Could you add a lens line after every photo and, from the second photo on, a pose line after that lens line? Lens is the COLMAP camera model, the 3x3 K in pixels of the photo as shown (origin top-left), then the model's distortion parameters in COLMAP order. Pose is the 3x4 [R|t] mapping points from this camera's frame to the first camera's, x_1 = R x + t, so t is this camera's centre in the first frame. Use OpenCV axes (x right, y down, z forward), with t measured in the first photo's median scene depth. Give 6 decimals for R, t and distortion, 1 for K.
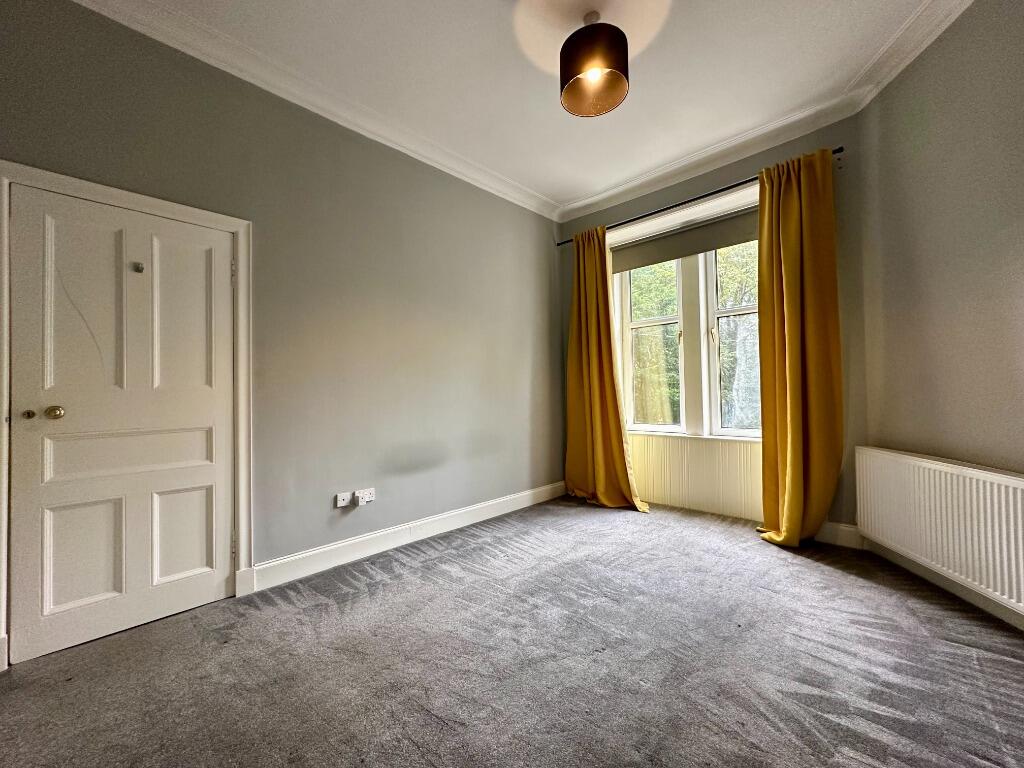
lens RADIAL K [[407.7, 0, 510.4], [0, 407.7, 384.1], [0, 0, 1]] dist [0.000293, 0.000022]
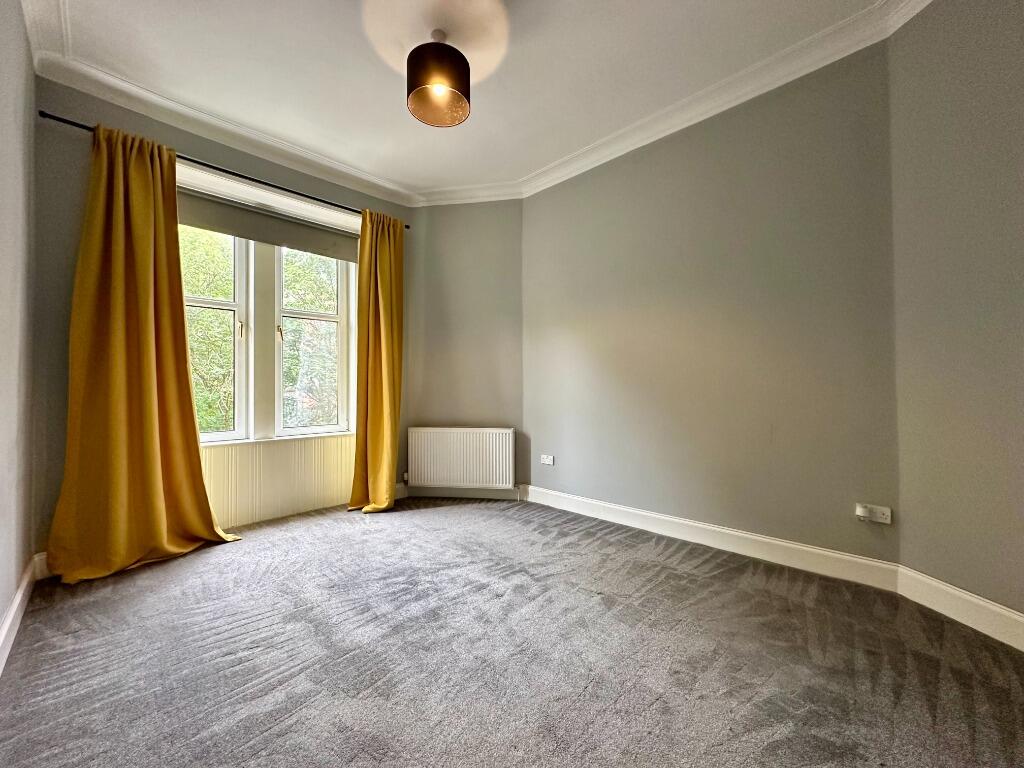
lens RADIAL K [[407.7, 0, 510.4], [0, 407.7, 384.1], [0, 0, 1]] dist [0.000293, 0.000022]
pose [[0.012562, 0.031202, 0.999434, -0.587204], [-0.011109, 0.999456, -0.031063, 0.031394], [-0.999859, -0.010713, 0.012902, 0.555082]]
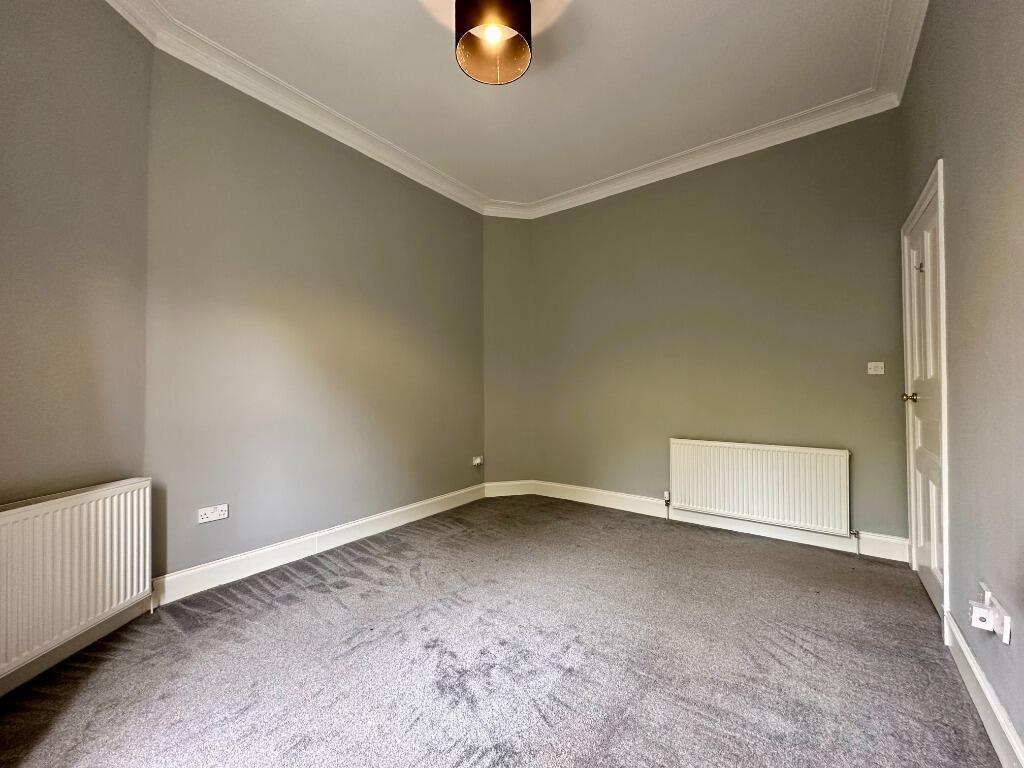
lens RADIAL K [[407.7, 0, 510.4], [0, 407.7, 384.1], [0, 0, 1]] dist [0.000293, 0.000022]
pose [[-0.993500, 0.025022, -0.111051, 0.199178], [0.028028, 0.999280, -0.025590, 0.013105], [0.110331, -0.028537, -0.993485, 1.302250]]
